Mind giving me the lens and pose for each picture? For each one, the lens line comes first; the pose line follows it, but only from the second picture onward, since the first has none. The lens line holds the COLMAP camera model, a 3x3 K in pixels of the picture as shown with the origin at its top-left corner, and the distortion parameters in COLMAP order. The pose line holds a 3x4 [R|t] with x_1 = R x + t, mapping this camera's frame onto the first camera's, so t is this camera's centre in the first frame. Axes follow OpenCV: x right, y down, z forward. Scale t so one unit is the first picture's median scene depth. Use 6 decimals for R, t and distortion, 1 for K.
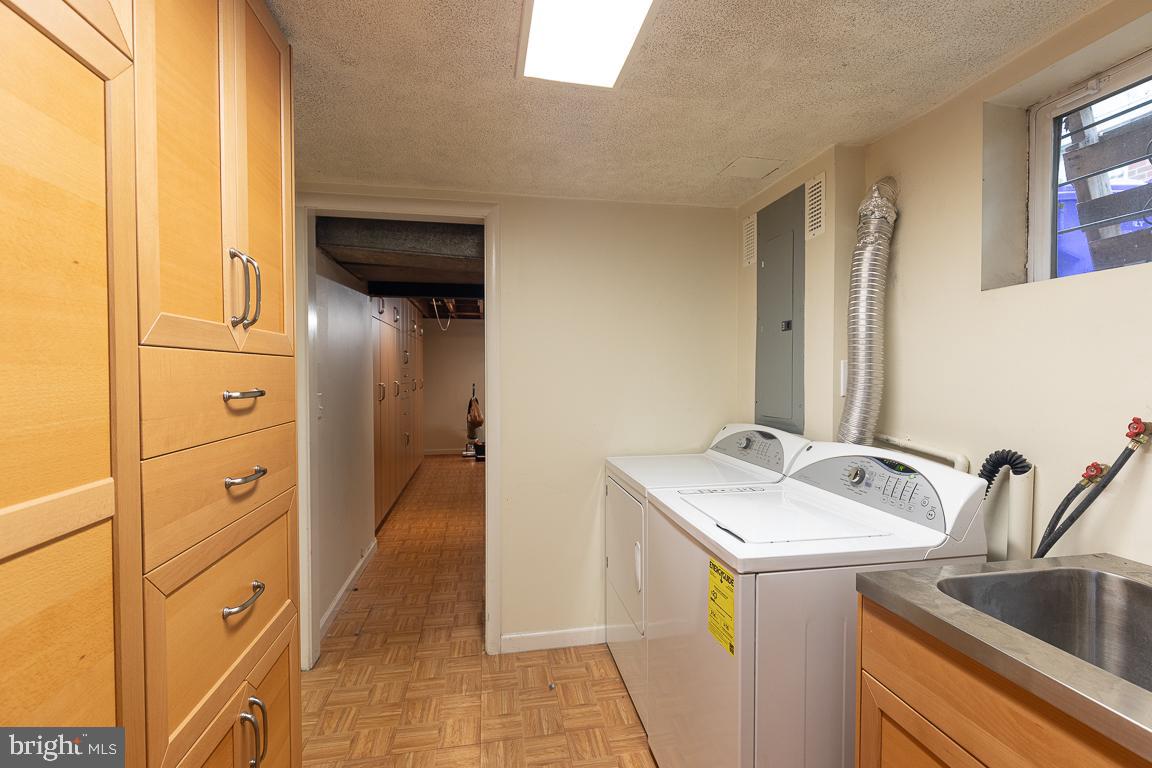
lens RADIAL K [[520.6, 0, 576.0], [0, 520.6, 384.0], [0, 0, 1]] dist [-0.000902, -0.000664]
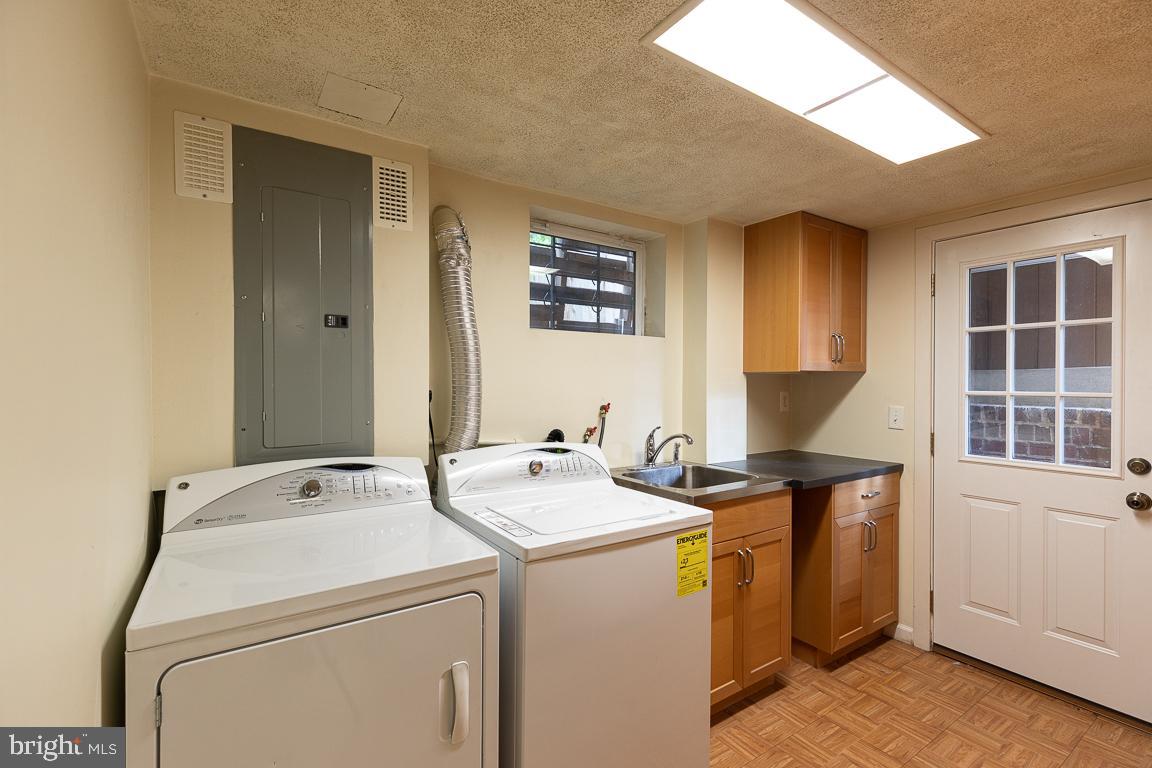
lens RADIAL K [[520.6, 0, 576.0], [0, 520.6, 384.0], [0, 0, 1]] dist [-0.000902, -0.000664]
pose [[-0.405346, -0.005171, 0.914149, -0.486740], [0.017497, 0.999757, 0.013414, -0.026567], [-0.913996, 0.021432, -0.405157, 1.101527]]
